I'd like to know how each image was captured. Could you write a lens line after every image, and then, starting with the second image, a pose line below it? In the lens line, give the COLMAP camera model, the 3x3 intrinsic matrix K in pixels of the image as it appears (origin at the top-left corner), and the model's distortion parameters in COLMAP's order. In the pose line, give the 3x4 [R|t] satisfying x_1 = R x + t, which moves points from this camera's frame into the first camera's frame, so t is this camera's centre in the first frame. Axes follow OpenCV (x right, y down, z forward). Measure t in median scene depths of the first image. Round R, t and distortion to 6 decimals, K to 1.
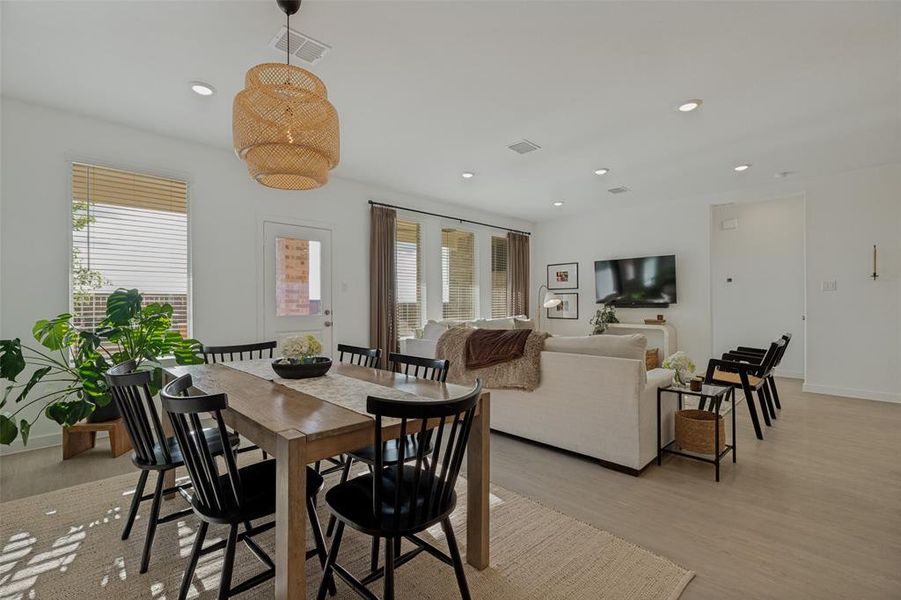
lens RADIAL K [[407.9, 0, 449.6], [0, 407.9, 298.6], [0, 0, 1]] dist [0.011661, -0.003098]
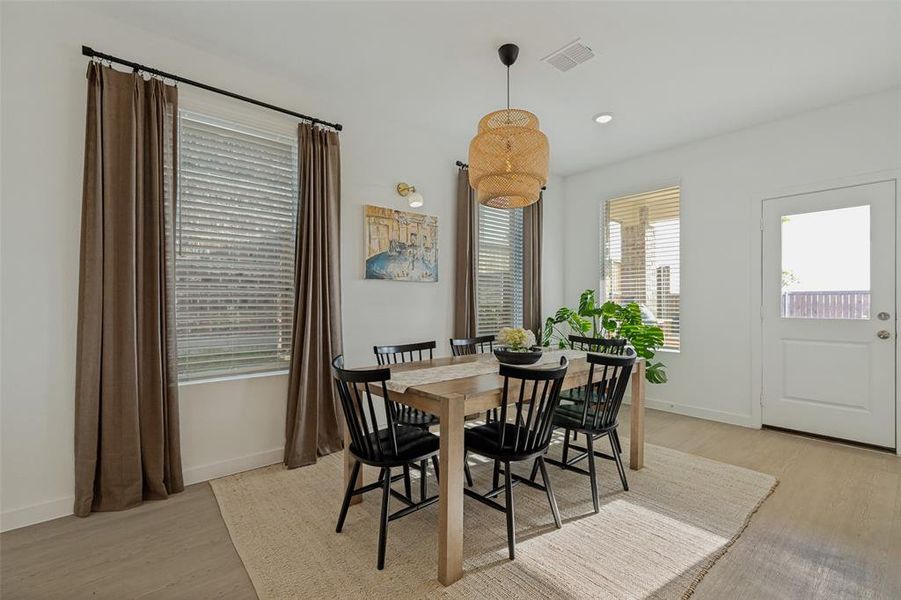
lens RADIAL K [[407.9, 0, 448.5], [0, 407.9, 303.2], [0, 0, 1]] dist [0.011661, -0.003098]
pose [[-0.068326, 0.003761, -0.997656, 0.268557], [0.010180, 0.999943, 0.003072, 0.004757], [0.997611, -0.009946, -0.068360, 0.294055]]
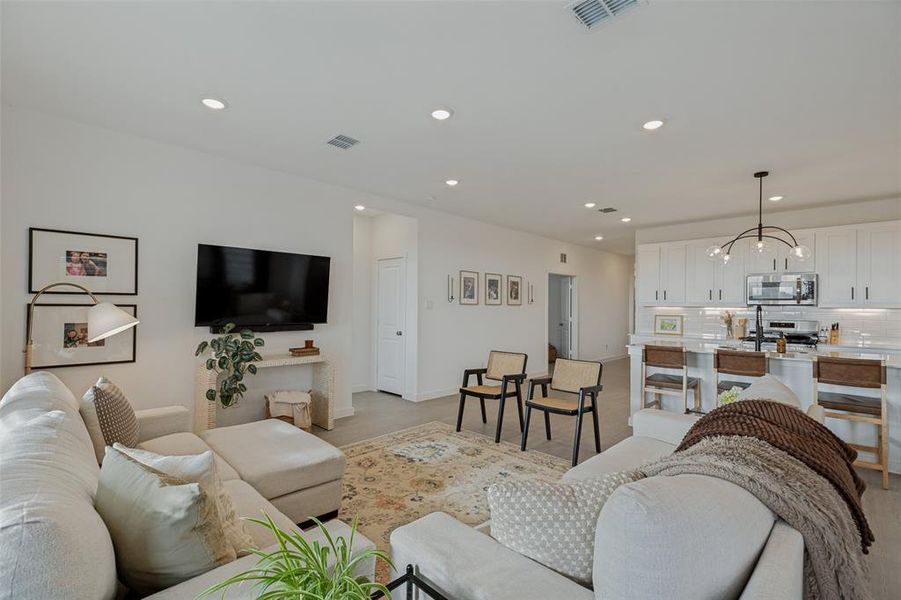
lens RADIAL K [[407.9, 0, 452.3], [0, 407.9, 303.8], [0, 0, 1]] dist [0.011661, -0.003098]
pose [[-0.022519, 0.008582, 0.999710, -0.173238], [-0.020465, 0.999750, -0.009043, -0.019542], [-0.999537, -0.020663, -0.022337, 0.737891]]
